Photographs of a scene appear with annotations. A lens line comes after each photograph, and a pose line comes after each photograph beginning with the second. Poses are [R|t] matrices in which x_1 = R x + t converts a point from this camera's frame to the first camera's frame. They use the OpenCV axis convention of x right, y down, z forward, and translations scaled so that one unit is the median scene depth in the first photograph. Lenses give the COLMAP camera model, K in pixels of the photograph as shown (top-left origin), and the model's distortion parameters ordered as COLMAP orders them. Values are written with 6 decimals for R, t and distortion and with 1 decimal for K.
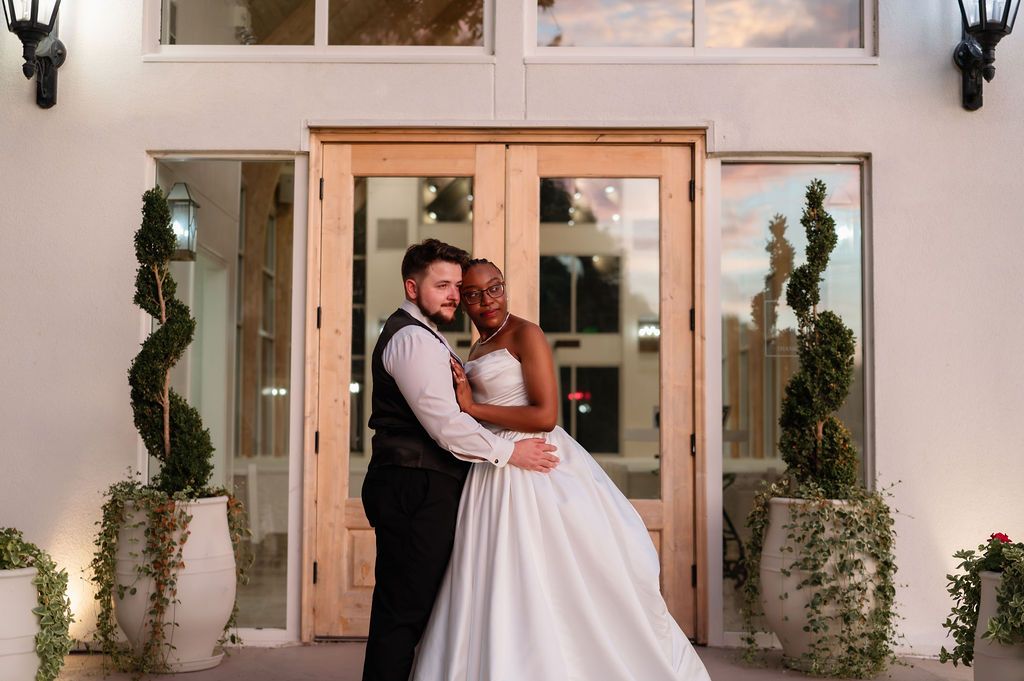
lens RADIAL K [[1472.6, 0, 512.0], [0, 1472.6, 340.5], [0, 0, 1]] dist [0.022112, 0.041987]
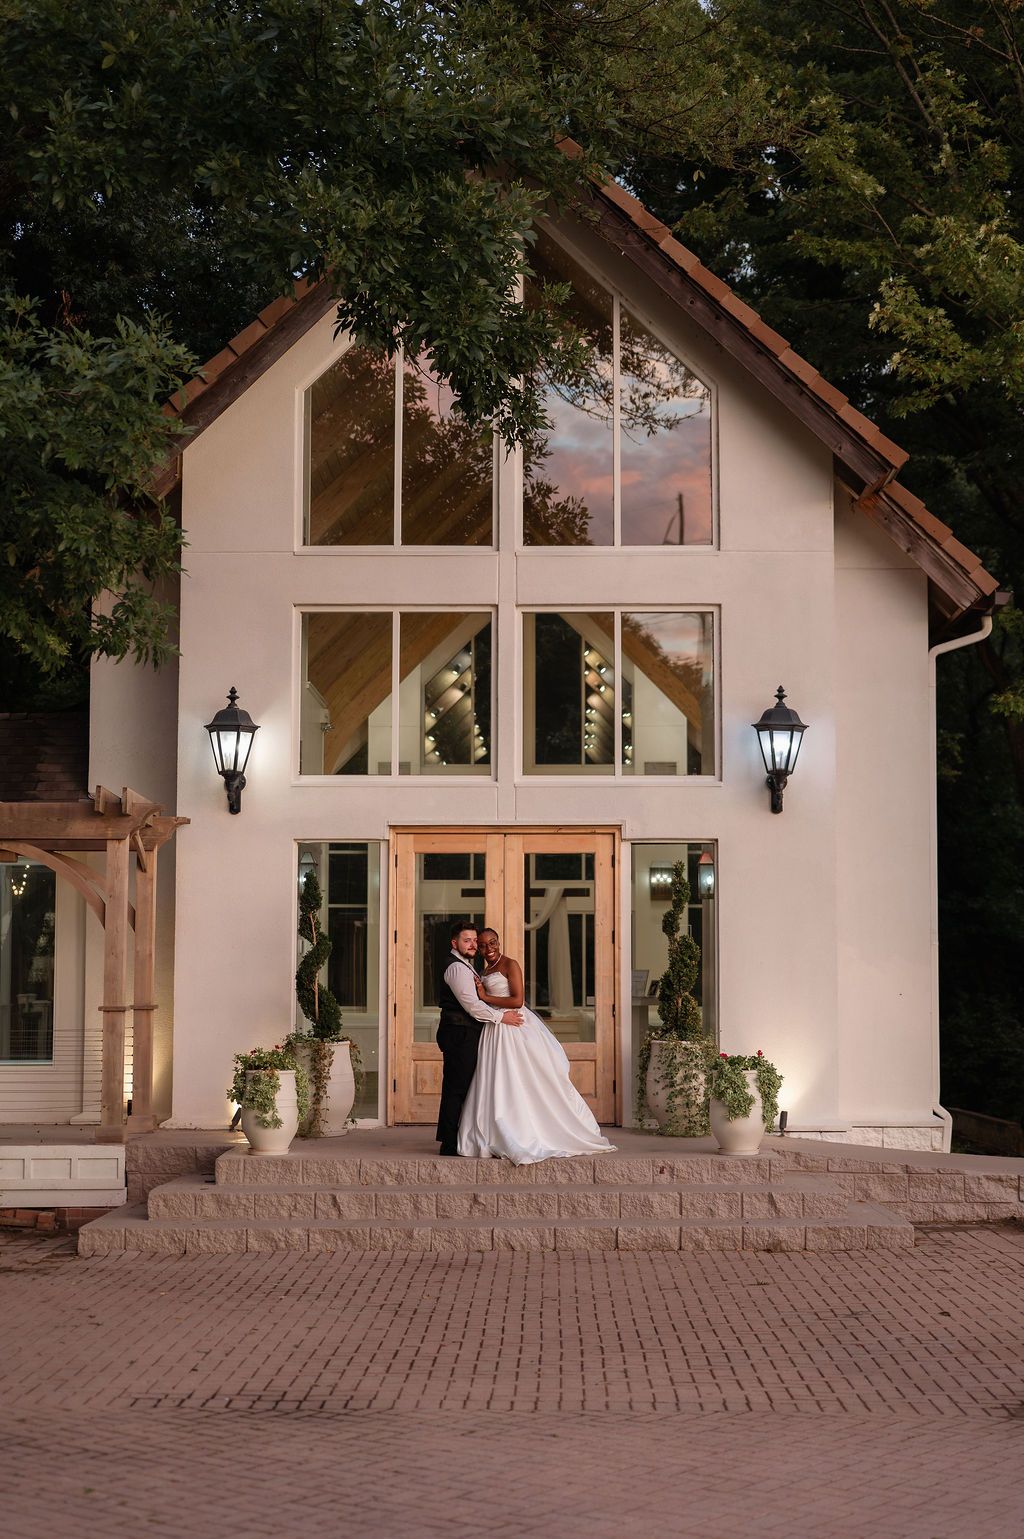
lens RADIAL K [[2243.5, 0, 512.0], [0, 2243.5, 769.5], [0, 0, 1]] dist [0.011124, 0.015726]
pose [[0.999849, -0.006156, -0.016259, 0.053413], [0.005748, 0.999670, -0.025028, -0.160902], [0.016408, 0.024931, 0.999555, -1.798237]]
